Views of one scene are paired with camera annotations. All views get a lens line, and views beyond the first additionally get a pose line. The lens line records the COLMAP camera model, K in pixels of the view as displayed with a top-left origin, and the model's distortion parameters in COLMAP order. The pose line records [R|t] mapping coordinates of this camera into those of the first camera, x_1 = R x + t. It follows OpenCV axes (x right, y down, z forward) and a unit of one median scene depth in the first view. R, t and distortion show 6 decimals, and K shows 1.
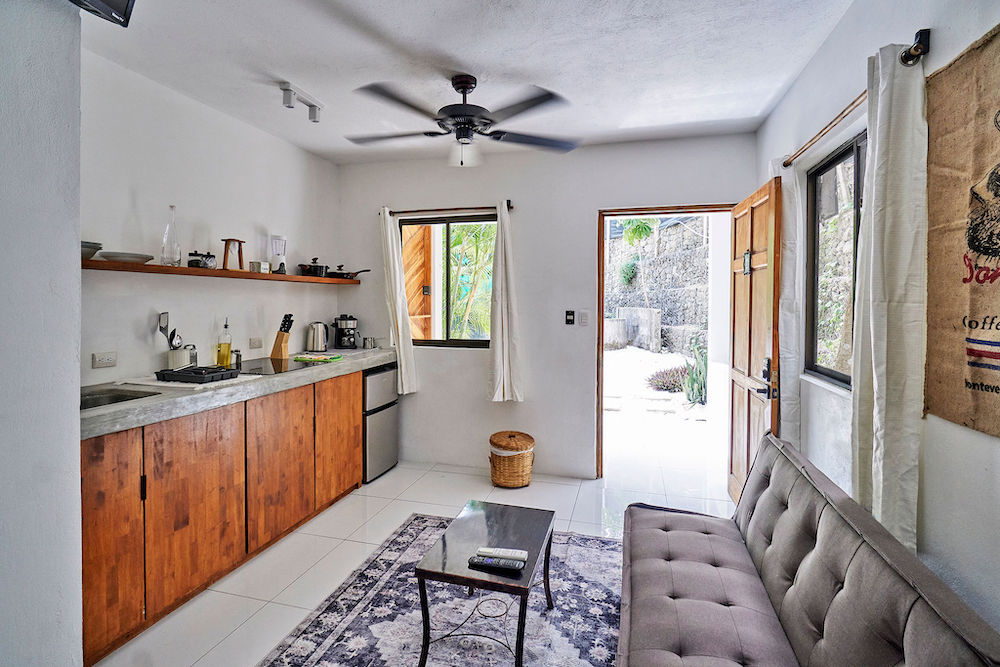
lens RADIAL K [[487.9, 0, 493.9], [0, 487.9, 312.5], [0, 0, 1]] dist [0.004414, 0.000353]
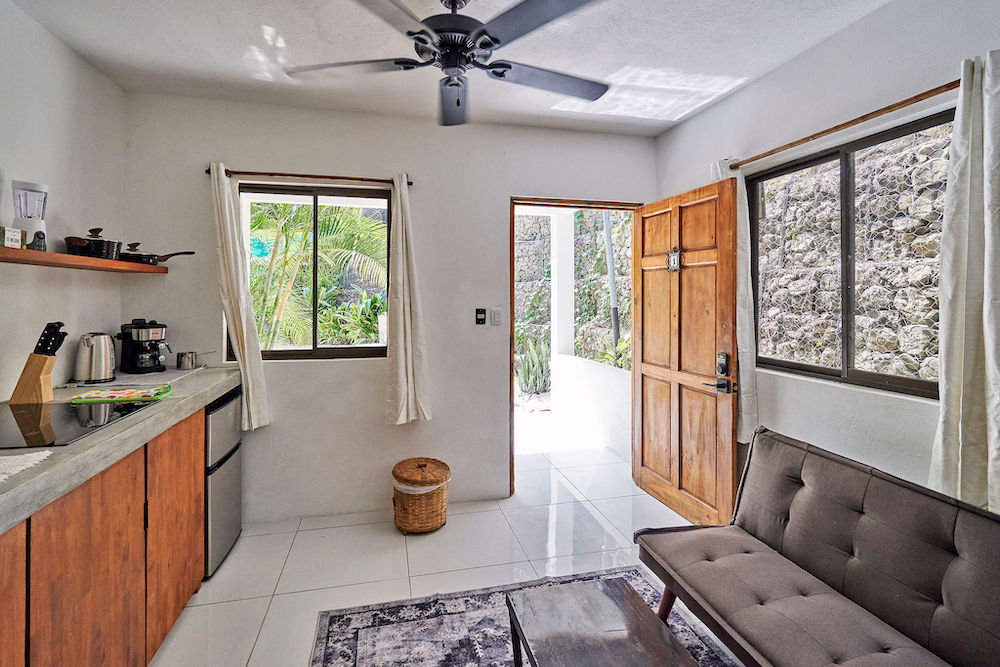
lens RADIAL K [[461.0, 0, 496.6], [0, 461.0, 300.2], [0, 0, 1]] dist [-0.000098, -0.000665]
pose [[0.871705, -0.004798, 0.490007, -0.227601], [0.013496, 0.999808, -0.014219, -0.007390], [-0.489845, 0.019008, 0.871603, 0.273075]]
